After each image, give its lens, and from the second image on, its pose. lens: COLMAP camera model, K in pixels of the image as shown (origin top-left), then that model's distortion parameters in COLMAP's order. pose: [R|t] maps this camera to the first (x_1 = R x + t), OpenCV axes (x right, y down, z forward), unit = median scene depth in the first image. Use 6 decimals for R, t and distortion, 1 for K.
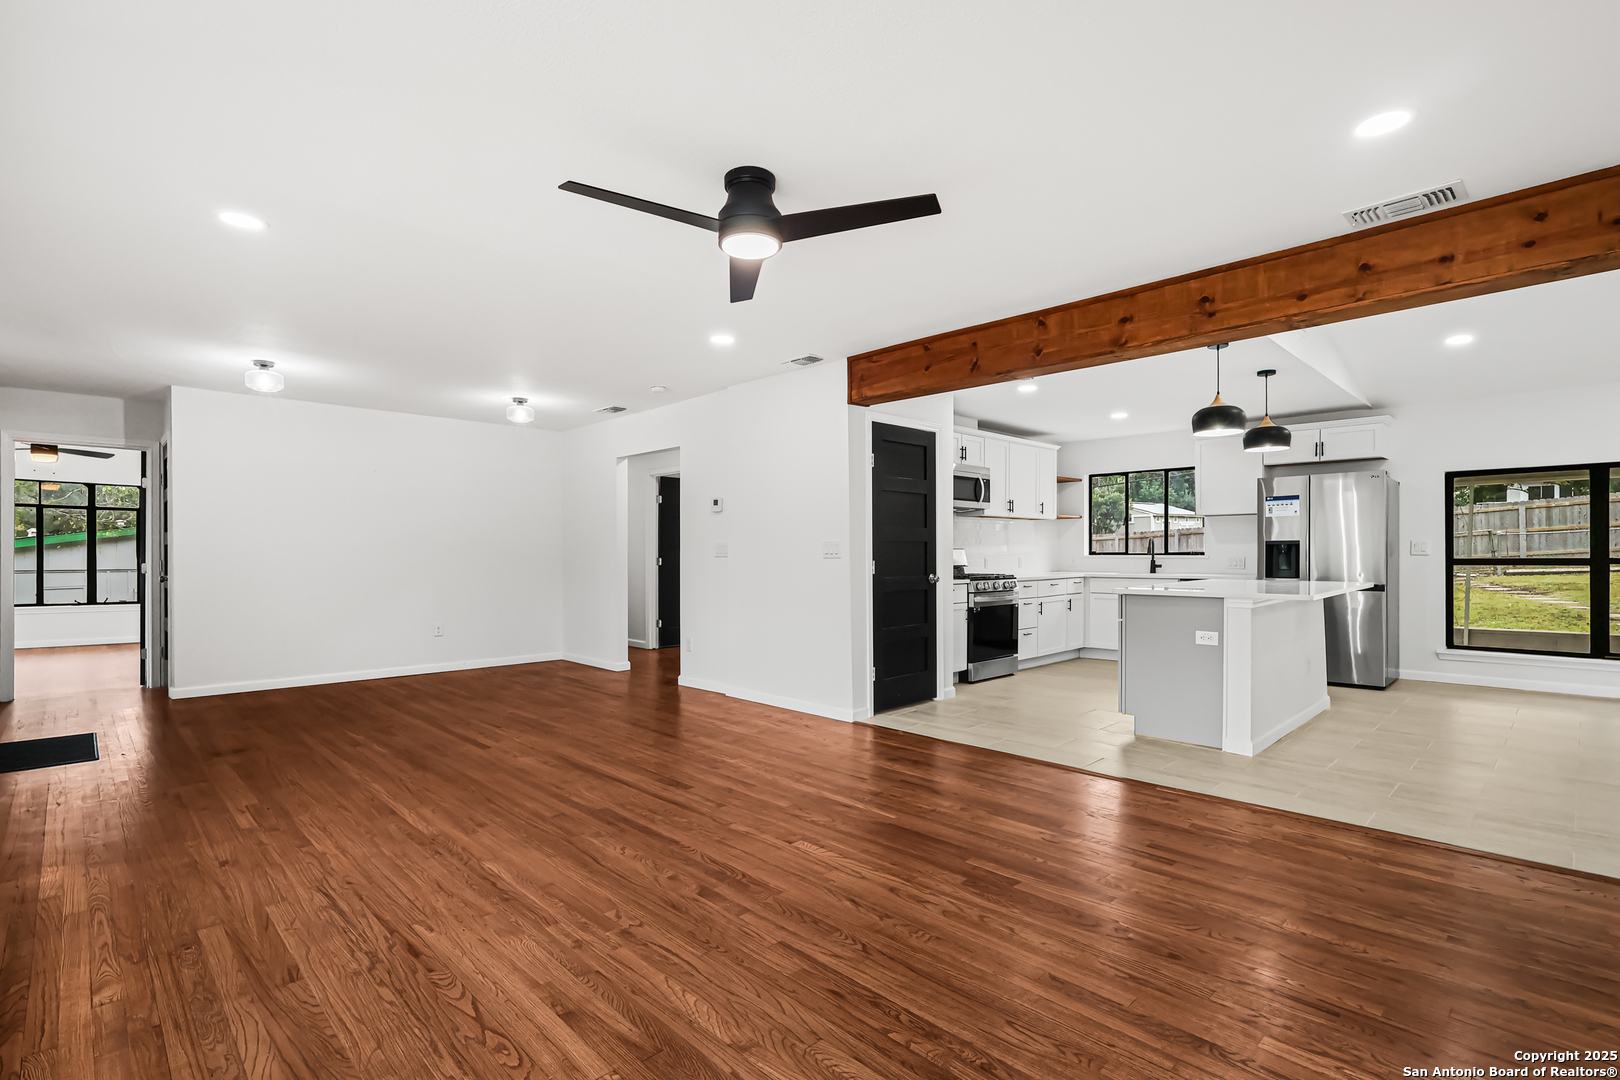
lens RADIAL K [[751.0, 0, 800.7], [0, 751.0, 557.1], [0, 0, 1]] dist [-0.004481, 0.001637]
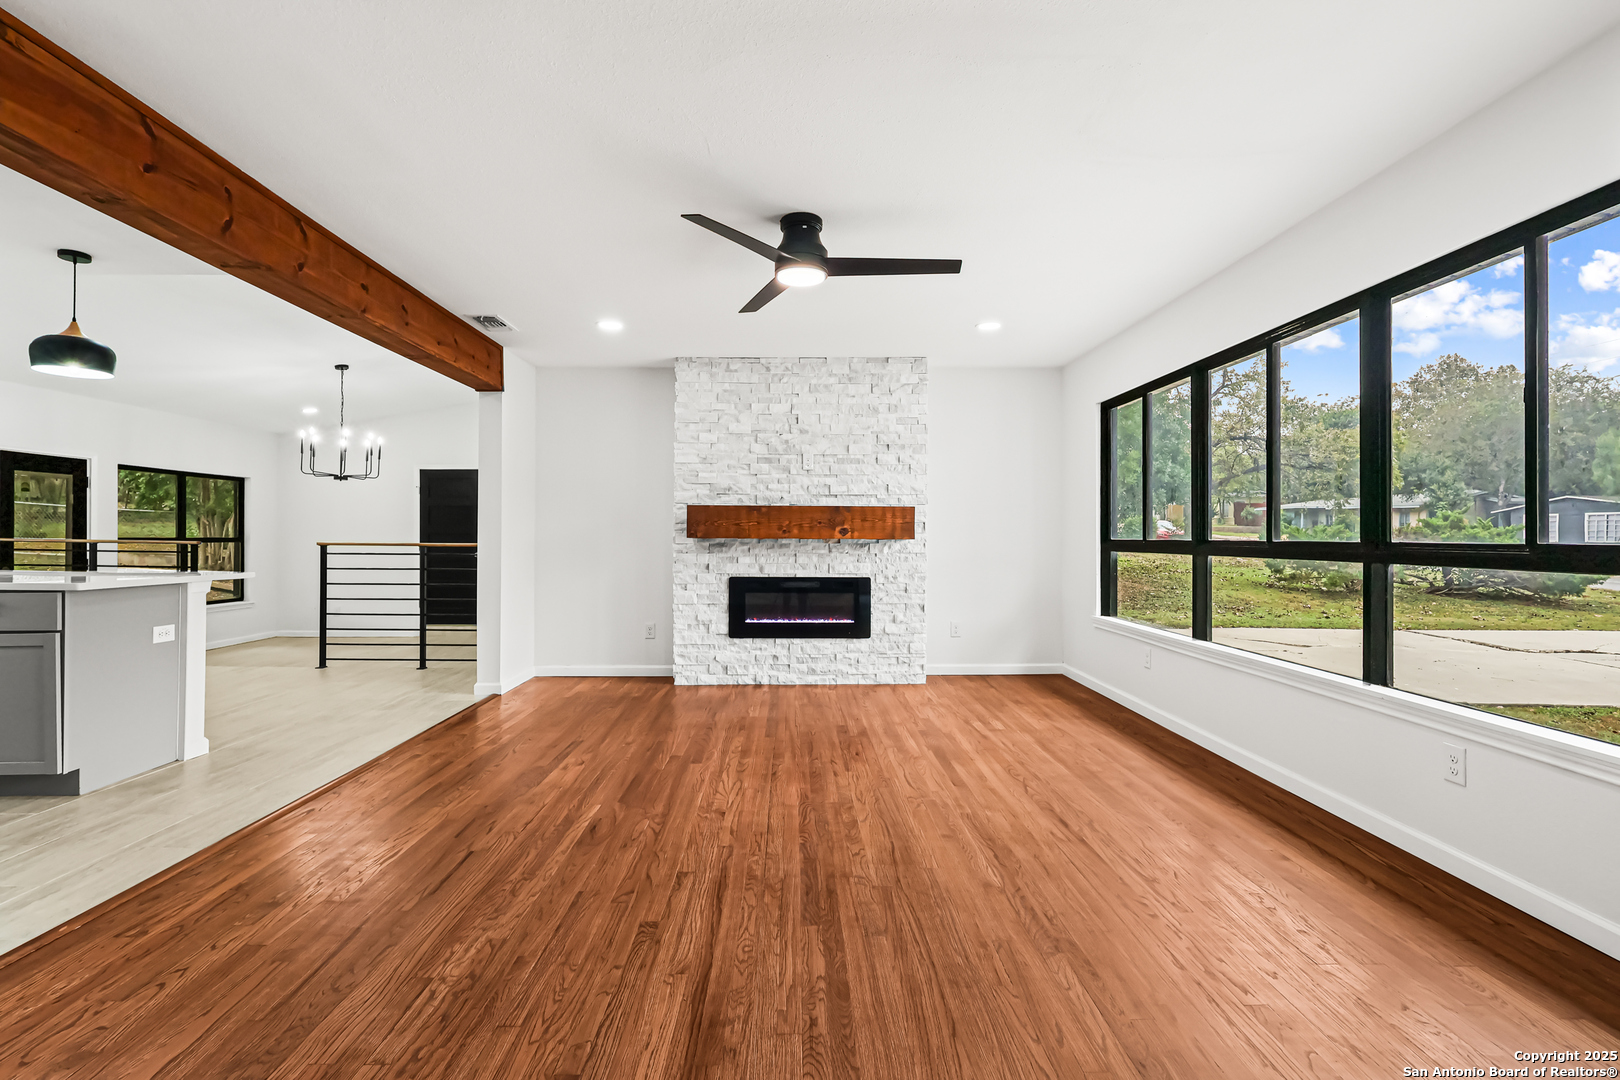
lens RADIAL K [[751.0, 0, 807.2], [0, 751.0, 533.2], [0, 0, 1]] dist [-0.004481, 0.001637]
pose [[-0.731344, 0.004081, 0.681997, -0.722707], [0.001335, 0.999989, -0.004553, 0.002026], [-0.682008, -0.002419, -0.731341, 1.511567]]
